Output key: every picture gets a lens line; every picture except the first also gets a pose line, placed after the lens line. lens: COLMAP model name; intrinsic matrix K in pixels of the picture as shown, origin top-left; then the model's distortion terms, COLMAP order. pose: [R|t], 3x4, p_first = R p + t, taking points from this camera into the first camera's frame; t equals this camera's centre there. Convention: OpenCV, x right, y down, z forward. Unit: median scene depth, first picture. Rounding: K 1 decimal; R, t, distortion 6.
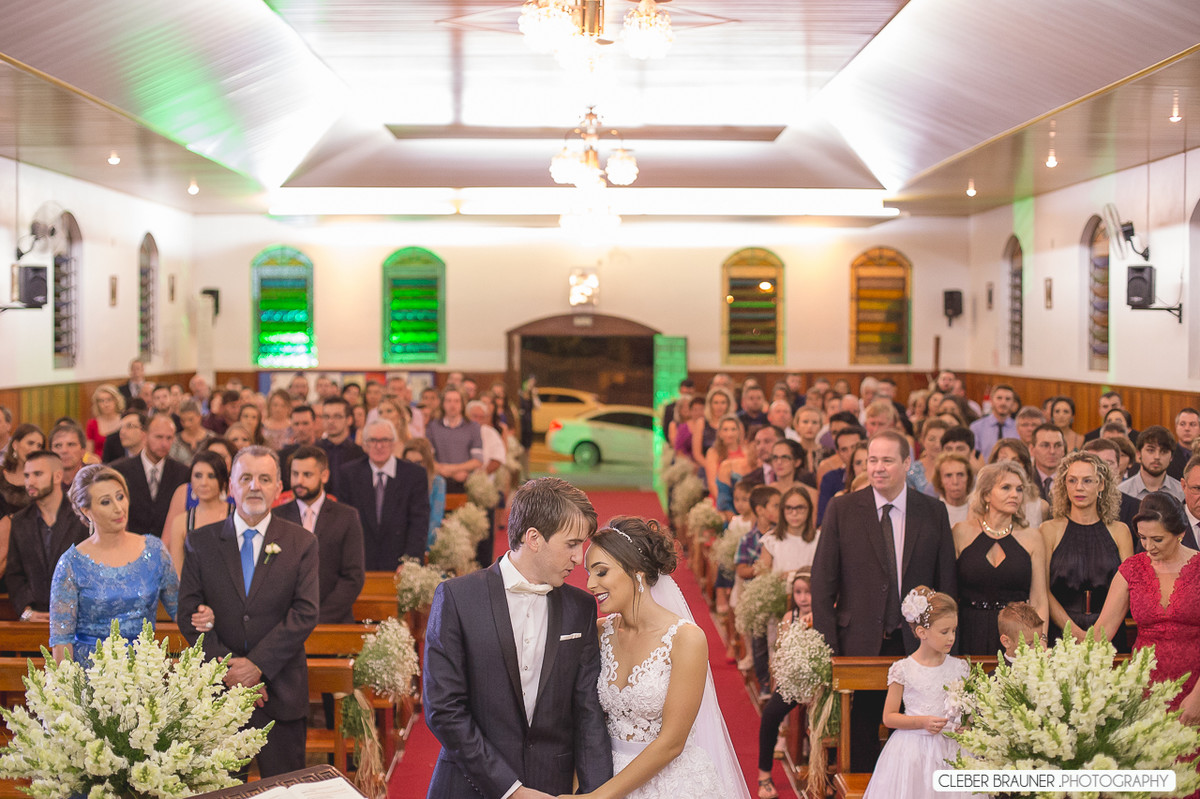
lens RADIAL K [[1759.2, 0, 600.0], [0, 1759.2, 399.5], [0, 0, 1]] dist [-0.167727, -0.014698]
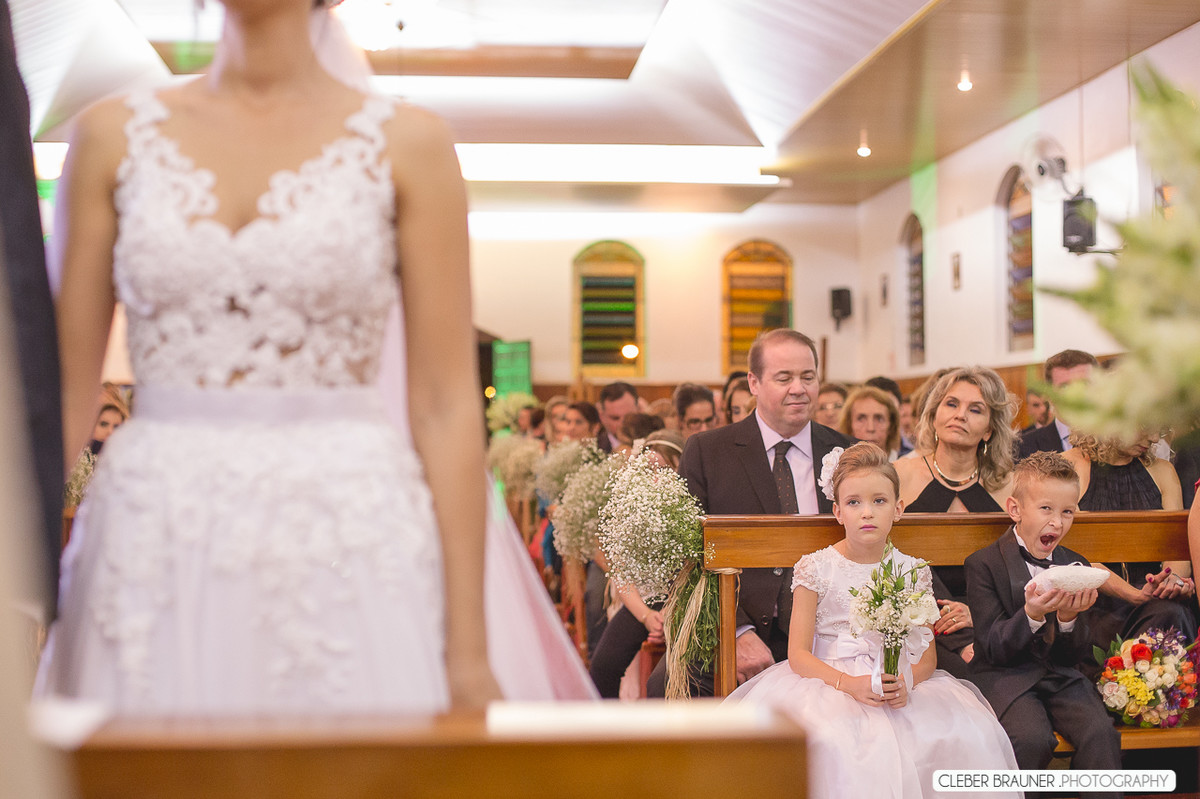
lens RADIAL K [[1759.2, 0, 600.0], [0, 1759.2, 399.5], [0, 0, 1]] dist [-0.167727, -0.014698]
pose [[0.997331, -0.000458, 0.073010, 0.022546], [0.005608, 0.997507, -0.070346, 0.058510], [-0.072795, 0.070568, 0.994847, 0.168264]]
